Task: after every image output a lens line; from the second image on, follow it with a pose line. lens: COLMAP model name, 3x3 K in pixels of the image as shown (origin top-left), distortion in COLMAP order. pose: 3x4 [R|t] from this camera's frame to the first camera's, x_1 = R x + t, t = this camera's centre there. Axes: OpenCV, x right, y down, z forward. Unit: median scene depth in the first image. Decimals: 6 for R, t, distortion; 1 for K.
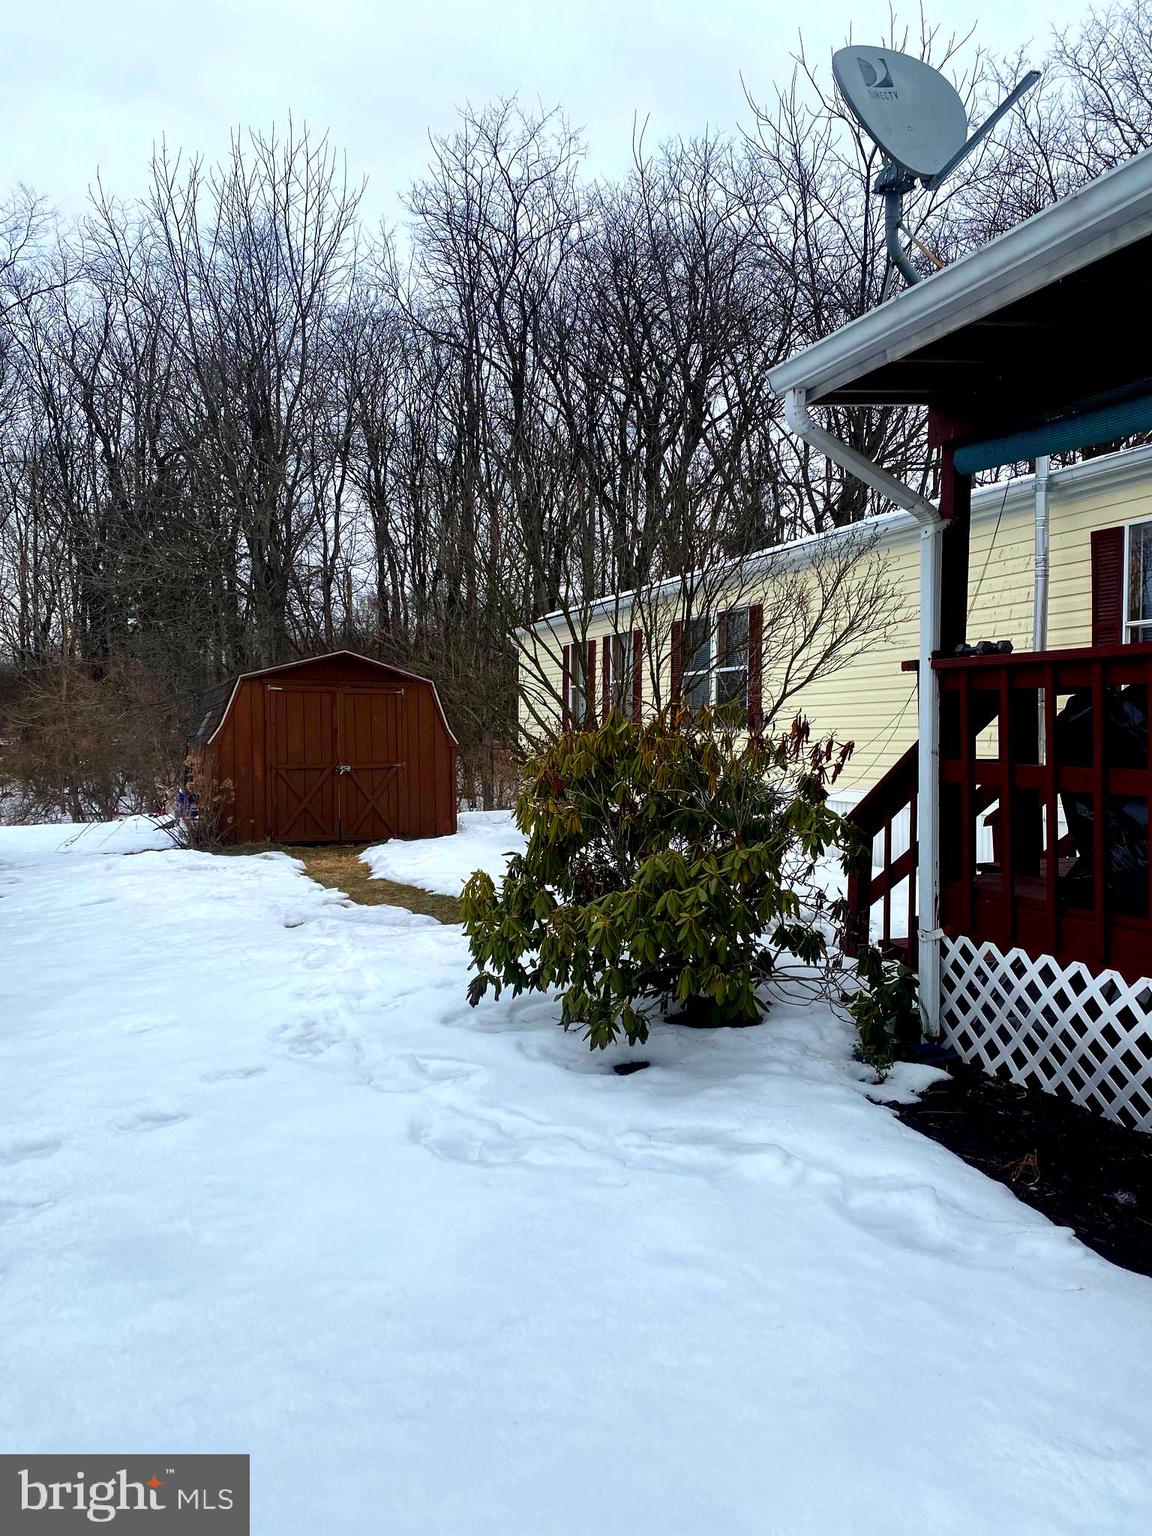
lens RADIAL K [[1185.0, 0, 568.6], [0, 1185.0, 768.4], [0, 0, 1]] dist [0.025325, -0.026834]
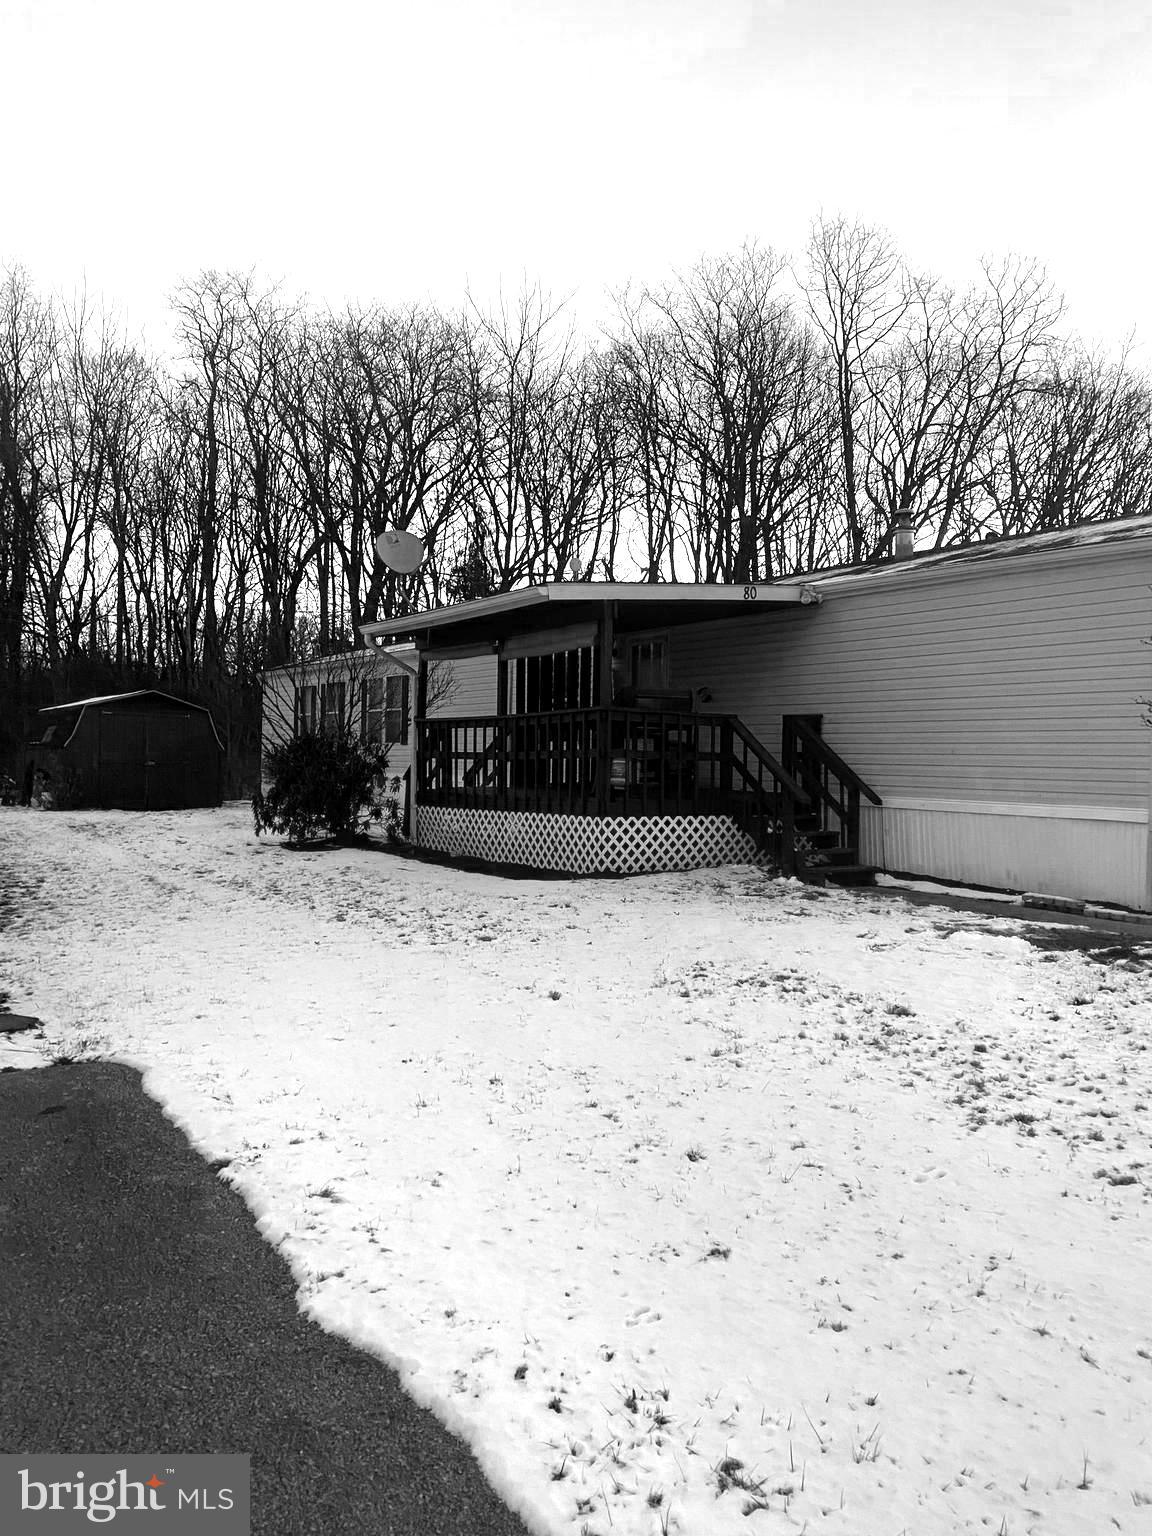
lens RADIAL K [[1185.0, 0, 582.9], [0, 1185.0, 756.4], [0, 0, 1]] dist [0.025325, -0.026834]
pose [[0.972667, 0.018032, 0.231504, 0.003964], [-0.011697, 0.999519, -0.028708, 0.017428], [-0.231910, 0.025216, 0.972410, -0.409979]]
